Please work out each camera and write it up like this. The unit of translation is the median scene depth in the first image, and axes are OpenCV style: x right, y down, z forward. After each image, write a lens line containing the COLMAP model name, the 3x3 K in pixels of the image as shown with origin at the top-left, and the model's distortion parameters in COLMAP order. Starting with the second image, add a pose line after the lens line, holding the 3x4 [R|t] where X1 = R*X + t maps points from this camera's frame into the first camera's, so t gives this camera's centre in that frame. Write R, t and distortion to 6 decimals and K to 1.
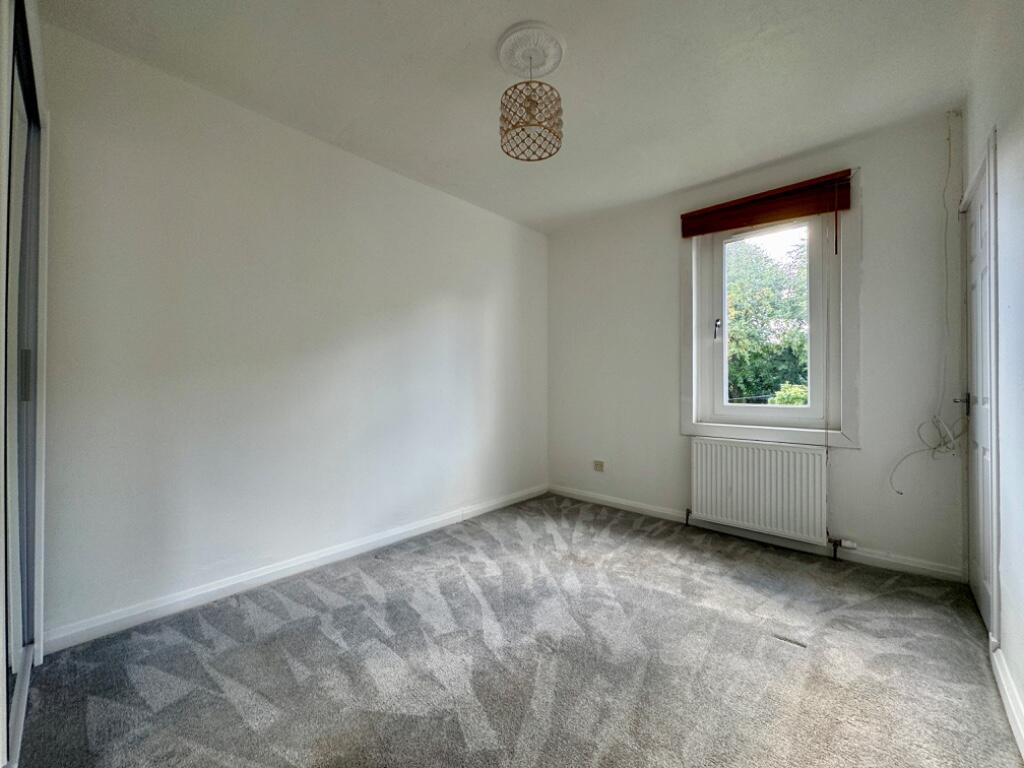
lens RADIAL K [[413.7, 0, 517.1], [0, 413.7, 382.7], [0, 0, 1]] dist [-0.004613, 0.000312]
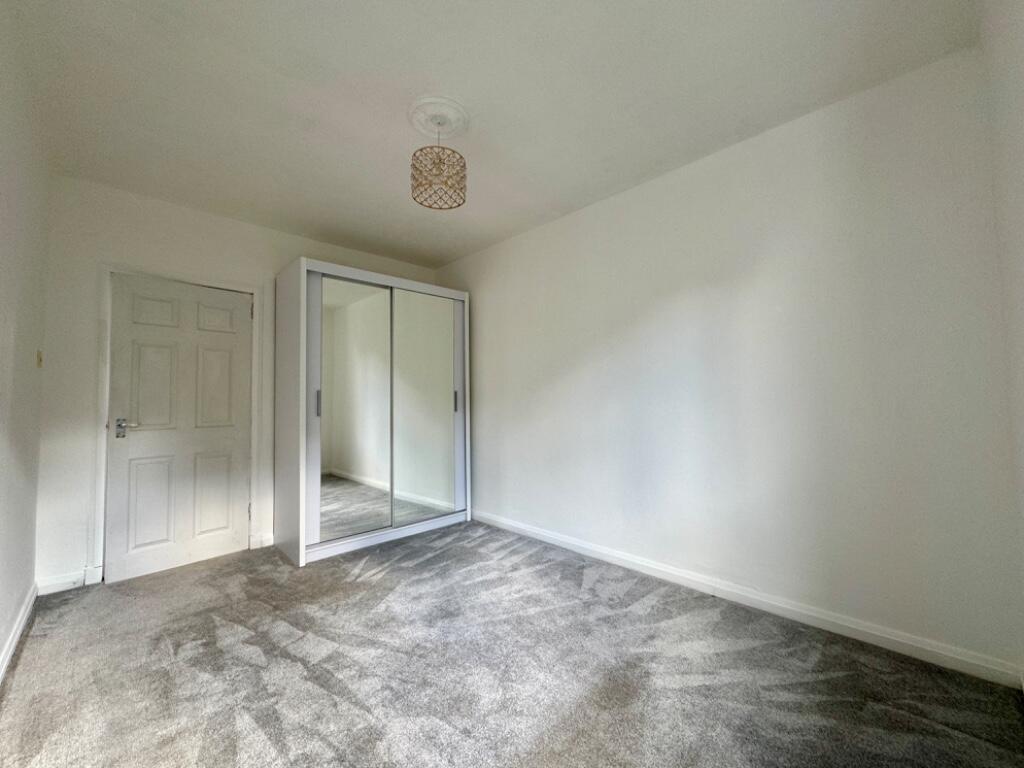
lens RADIAL K [[413.7, 0, 510.4], [0, 413.7, 387.0], [0, 0, 1]] dist [-0.004613, 0.000312]
pose [[-0.060343, -0.028548, -0.997769, 0.226388], [0.004815, 0.999571, -0.028890, -0.004404], [0.998166, -0.006547, -0.060180, 0.252110]]
